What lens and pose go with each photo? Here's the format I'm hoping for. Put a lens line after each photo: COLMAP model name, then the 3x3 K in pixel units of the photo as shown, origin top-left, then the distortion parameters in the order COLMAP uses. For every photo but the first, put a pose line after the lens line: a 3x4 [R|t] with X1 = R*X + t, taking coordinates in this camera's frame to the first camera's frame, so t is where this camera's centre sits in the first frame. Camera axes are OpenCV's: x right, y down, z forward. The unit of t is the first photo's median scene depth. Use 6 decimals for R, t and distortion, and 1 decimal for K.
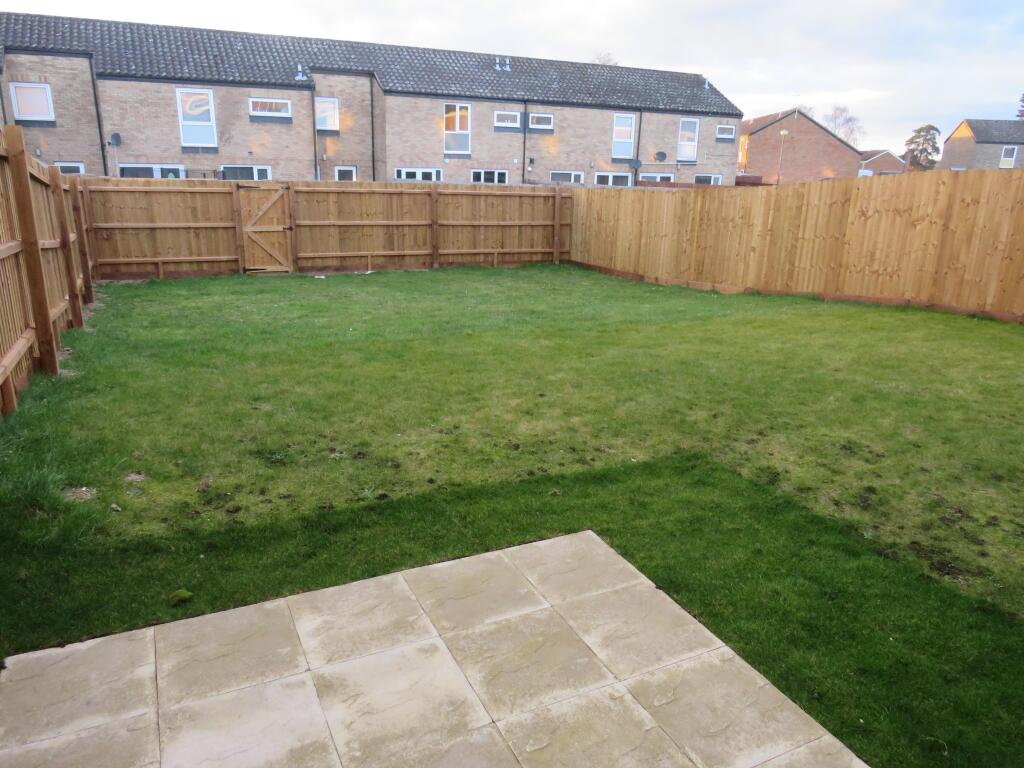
lens RADIAL K [[730.9, 0, 515.8], [0, 730.9, 381.8], [0, 0, 1]] dist [-0.025685, 0.006548]
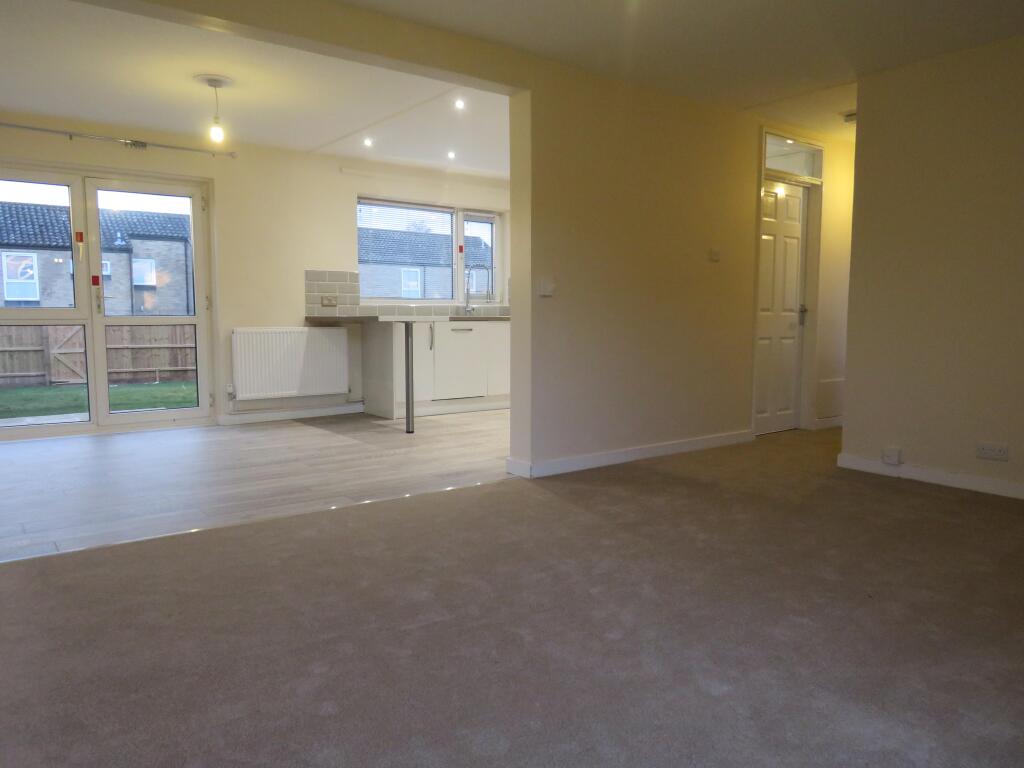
lens RADIAL K [[730.9, 0, 514.4], [0, 730.9, 382.2], [0, 0, 1]] dist [-0.025685, 0.006548]
pose [[0.980725, -0.046079, 0.189884, 0.098661], [0.083849, 0.977018, -0.195973, 0.086214], [-0.176490, 0.208117, 0.962049, -0.197300]]
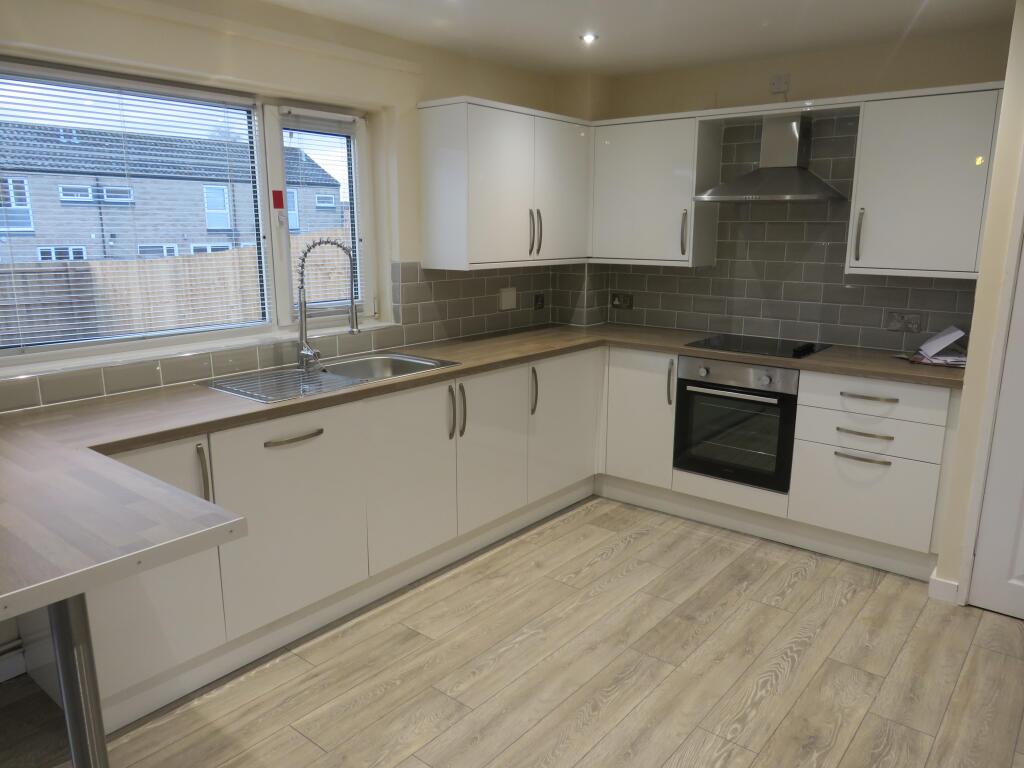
lens RADIAL K [[730.9, 0, 517.1], [0, 730.9, 384.3], [0, 0, 1]] dist [-0.025685, 0.006548]
pose [[0.909270, -0.114952, 0.400018, 0.119204], [0.148715, 0.987388, -0.054295, 0.020029], [-0.388732, 0.108857, 0.914897, -0.050691]]
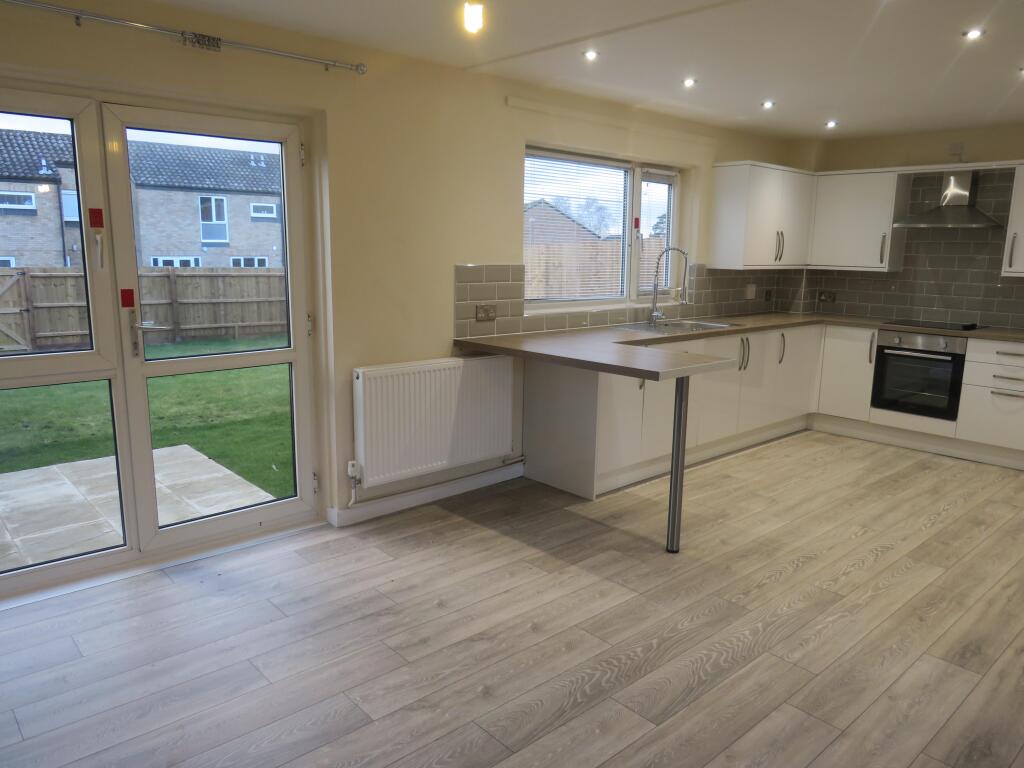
lens RADIAL K [[730.9, 0, 513.4], [0, 730.9, 383.4], [0, 0, 1]] dist [-0.025685, 0.006548]
pose [[0.962237, -0.064641, 0.264426, 0.049027], [0.093693, 0.990690, -0.098765, 0.037085], [-0.255580, 0.119811, 0.959335, -0.105017]]
